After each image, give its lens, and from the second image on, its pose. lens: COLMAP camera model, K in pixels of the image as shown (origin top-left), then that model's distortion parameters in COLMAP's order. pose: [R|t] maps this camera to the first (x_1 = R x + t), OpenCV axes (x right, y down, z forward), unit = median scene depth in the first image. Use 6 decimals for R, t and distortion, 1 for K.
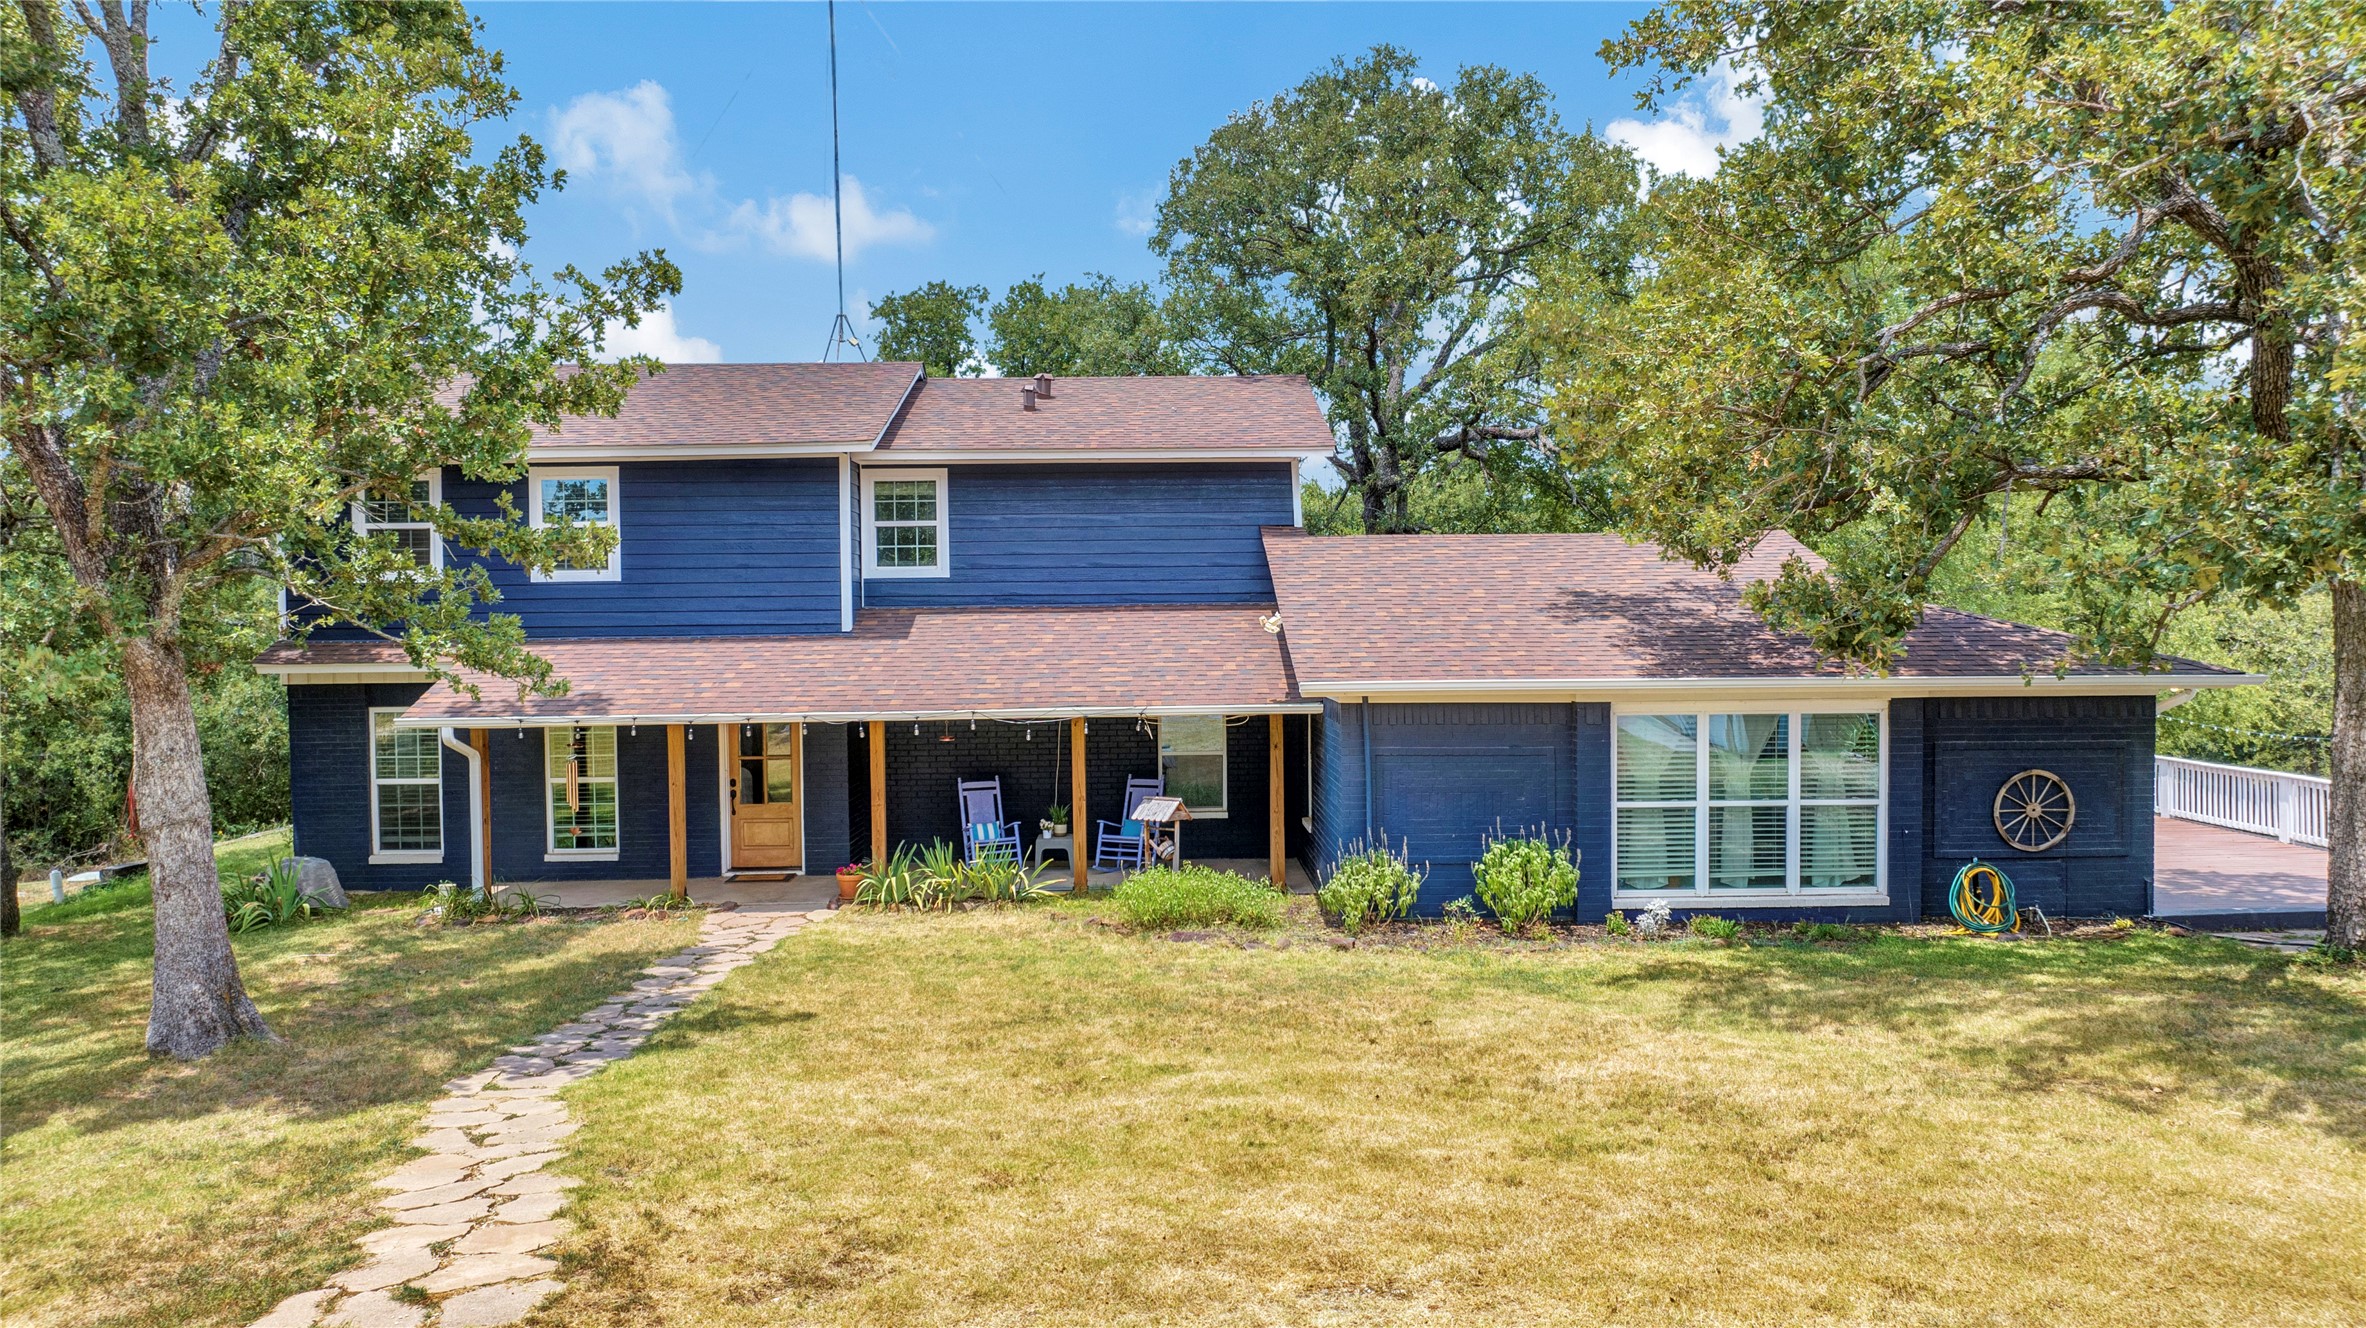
lens RADIAL K [[1733.2, 0, 1165.1], [0, 1733.2, 662.5], [0, 0, 1]] dist [-0.031649, 0.029600]
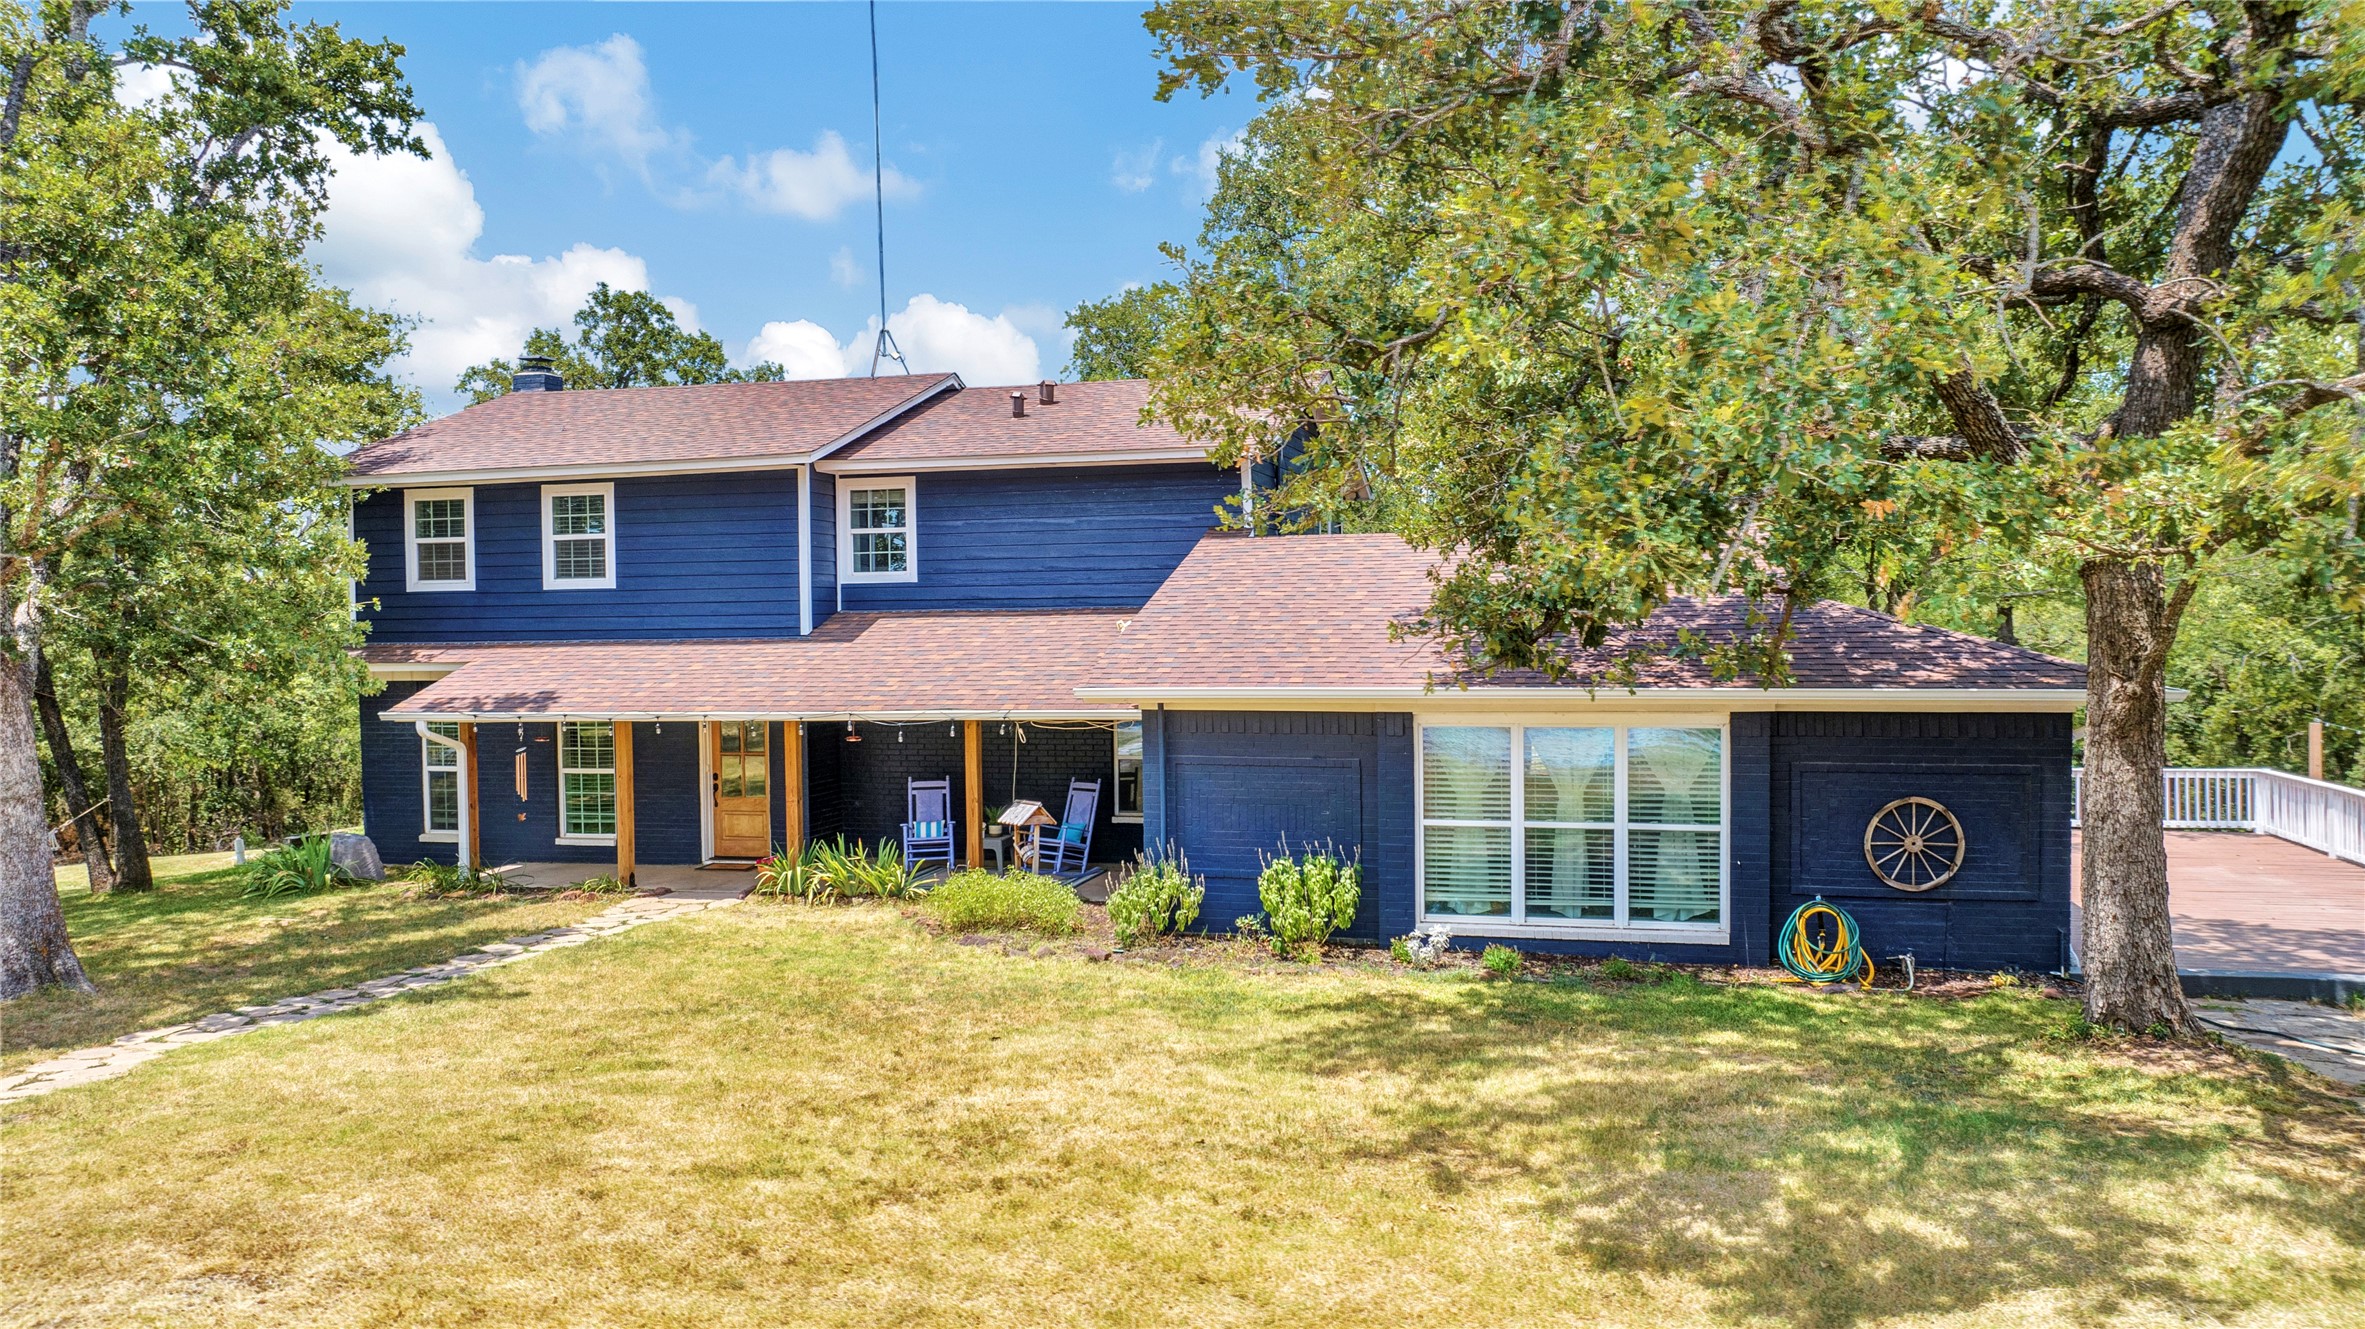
lens RADIAL K [[1732.5, 0, 1175.3], [0, 1732.5, 663.7], [0, 0, 1]] dist [-0.031649, 0.029600]
pose [[0.960518, 0.005035, -0.278172, 0.391635], [-0.004397, 0.999986, 0.002917, -0.005431], [0.278183, -0.001579, 0.960527, 0.067178]]
